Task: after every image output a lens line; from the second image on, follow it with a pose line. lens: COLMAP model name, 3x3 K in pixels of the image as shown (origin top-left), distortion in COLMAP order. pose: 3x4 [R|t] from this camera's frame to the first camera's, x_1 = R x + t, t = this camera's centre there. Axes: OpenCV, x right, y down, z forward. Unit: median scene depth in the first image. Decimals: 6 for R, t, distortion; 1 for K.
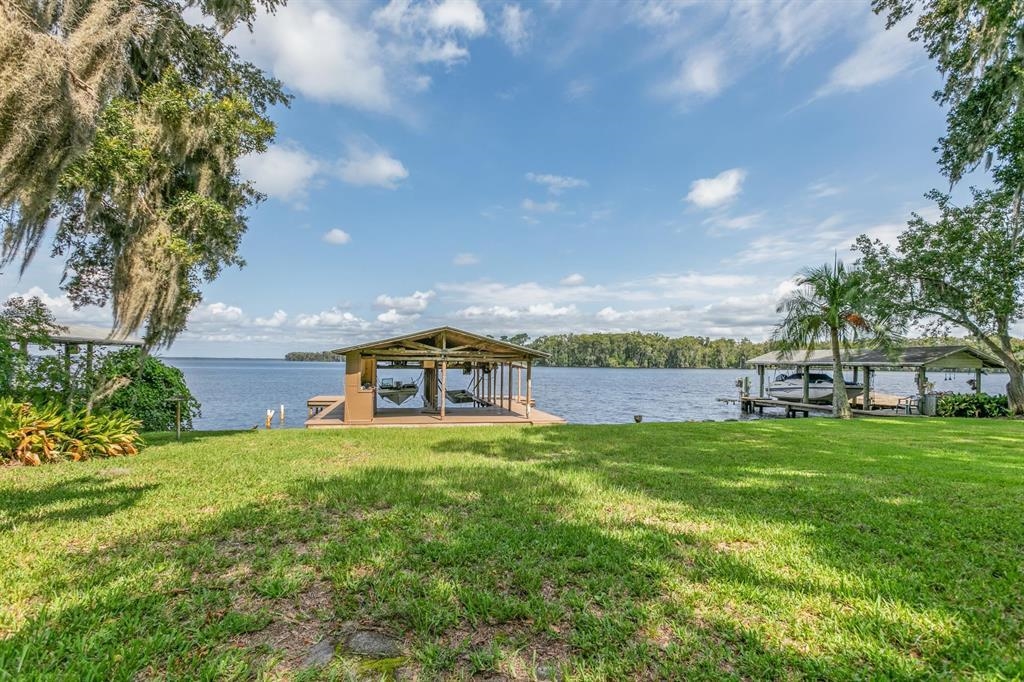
lens RADIAL K [[457.7, 0, 513.8], [0, 457.7, 365.0], [0, 0, 1]] dist [-0.003847, 0.004998]
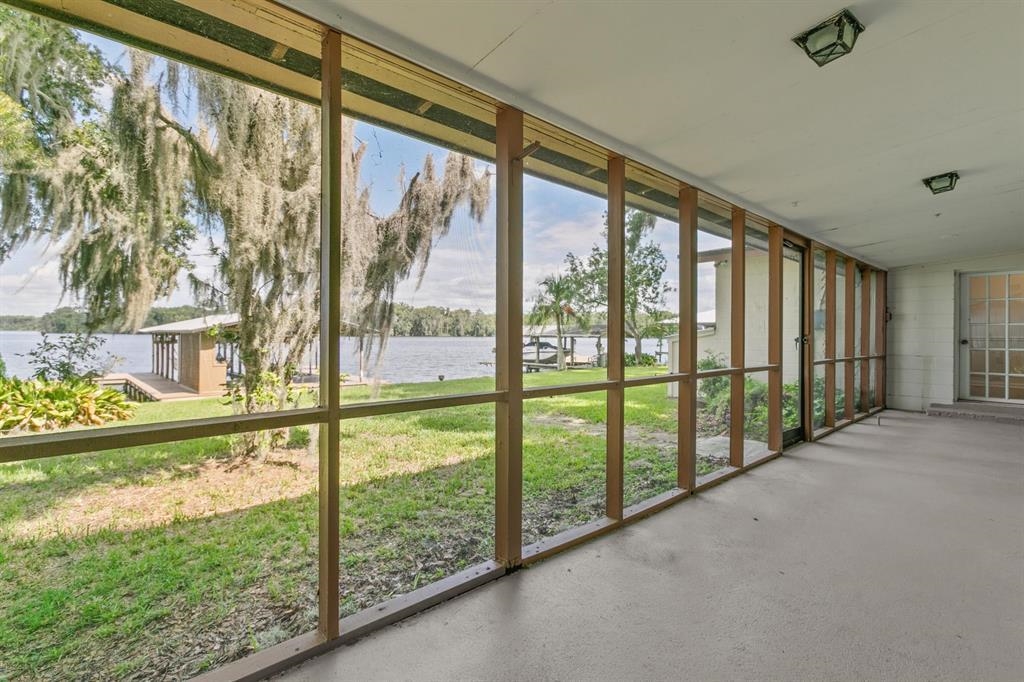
lens RADIAL K [[457.7, 0, 518.3], [0, 457.7, 335.2], [0, 0, 1]] dist [-0.003847, 0.004998]
pose [[0.850699, -0.006055, 0.525619, -0.212616], [0.004031, 0.999979, 0.004996, -0.013604], [-0.525638, -0.002132, 0.850705, -0.238571]]
